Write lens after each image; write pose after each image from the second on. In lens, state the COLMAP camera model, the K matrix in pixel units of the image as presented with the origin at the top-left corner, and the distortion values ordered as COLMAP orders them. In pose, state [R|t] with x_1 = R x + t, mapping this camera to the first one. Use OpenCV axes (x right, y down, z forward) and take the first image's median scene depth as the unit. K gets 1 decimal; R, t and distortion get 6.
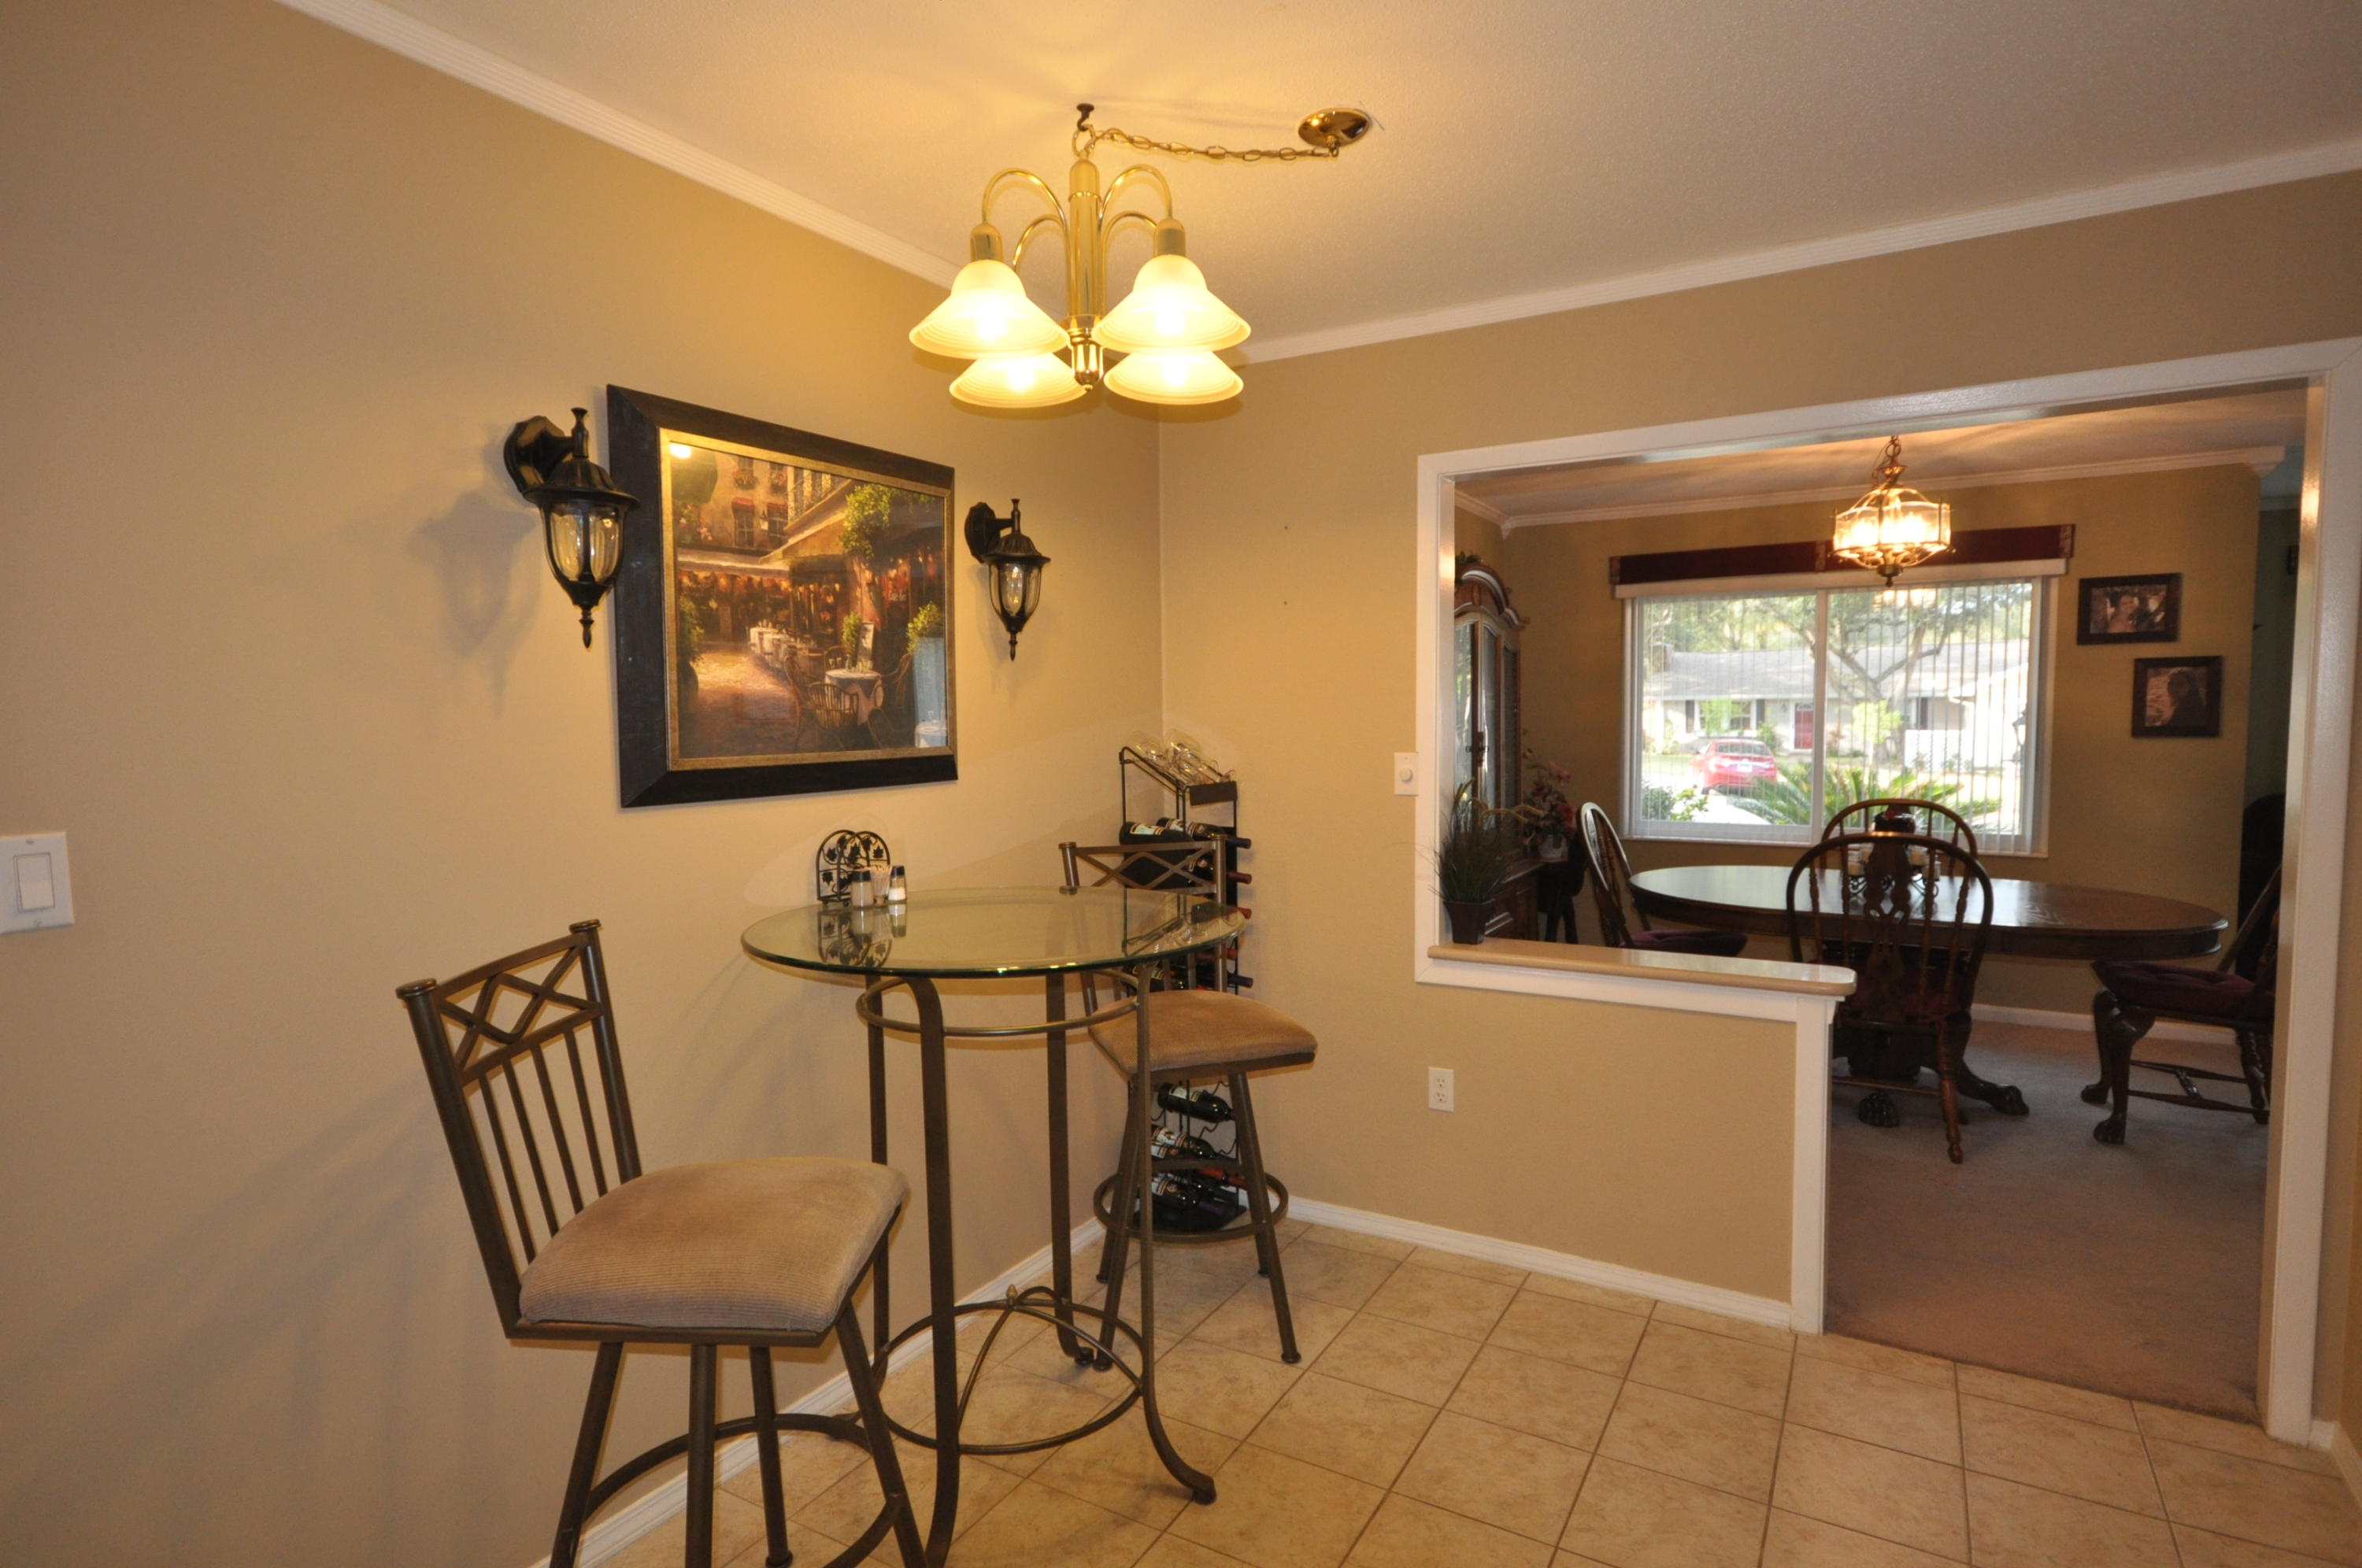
lens RADIAL K [[1211.9, 0, 1181.0], [0, 1211.9, 784.0], [0, 0, 1]] dist [0.001272, 0.000224]
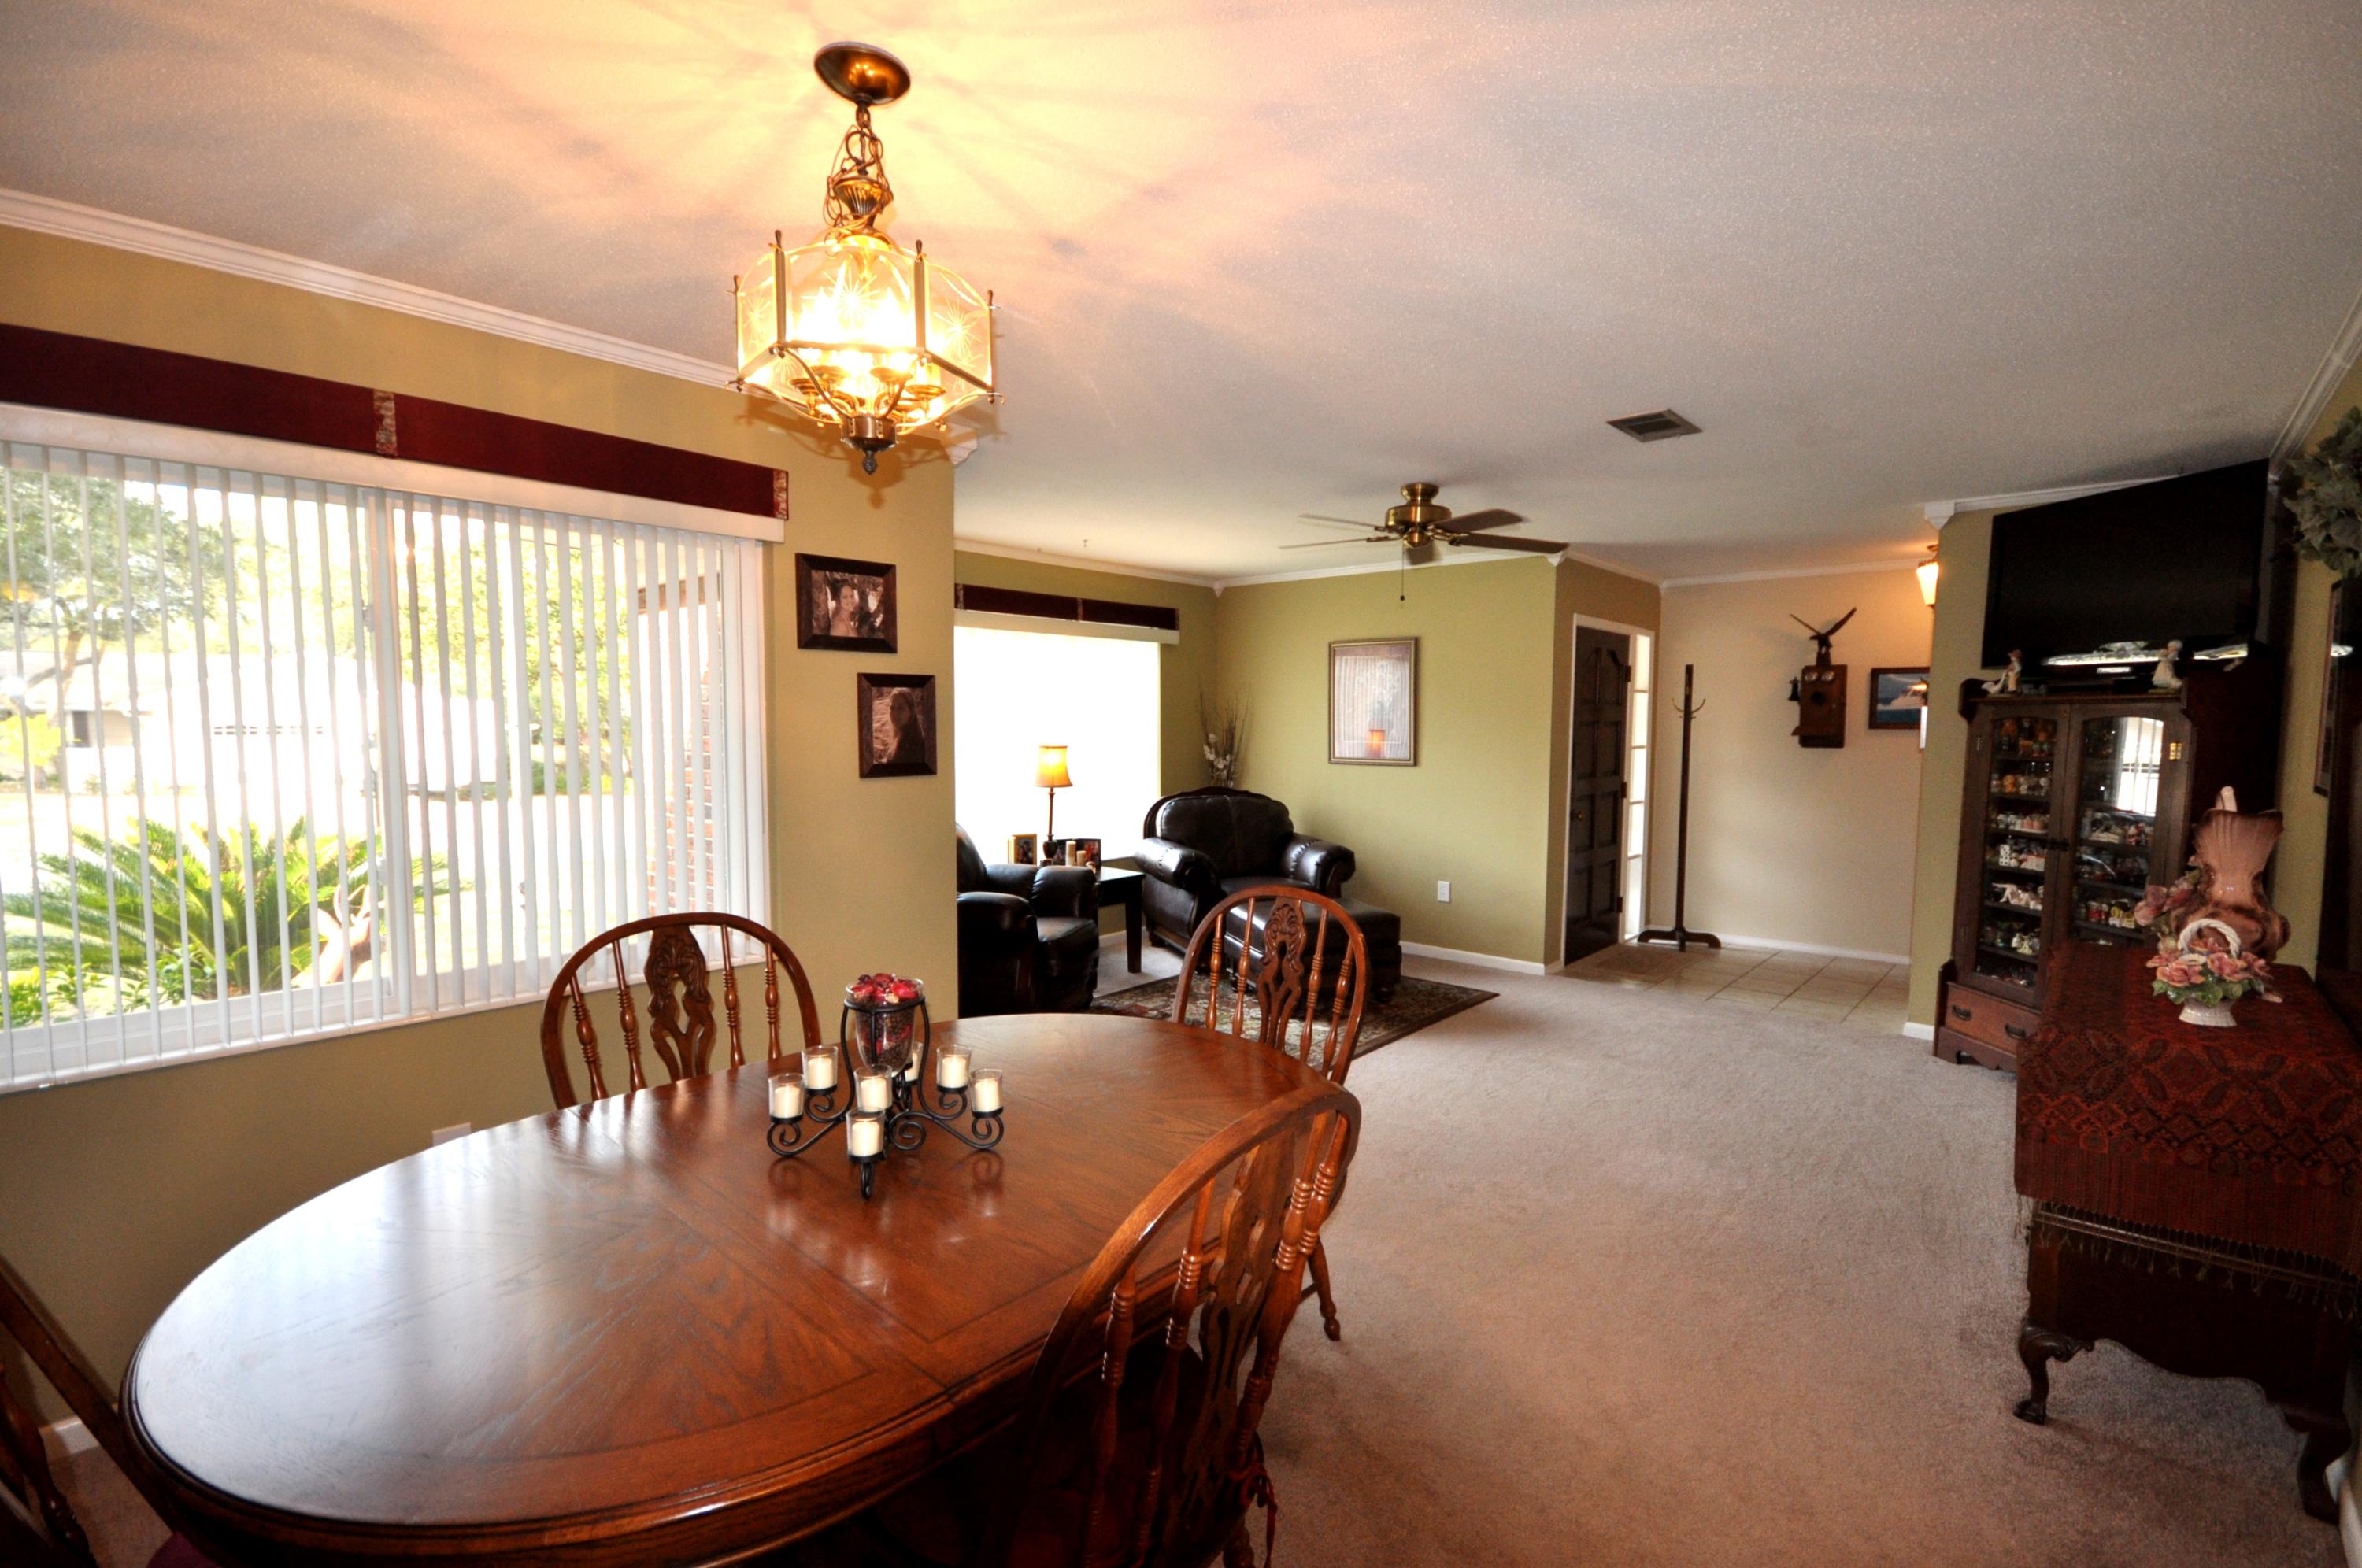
lens RADIAL K [[1043.4, 0, 1181.9], [0, 1043.4, 799.6], [0, 0, 1]] dist [0.002718, -0.005913]
pose [[0.192161, -0.063067, 0.979335, 0.191343], [0.053480, 0.997123, 0.053719, -0.049617], [-0.979905, 0.042052, 0.194981, 0.683928]]
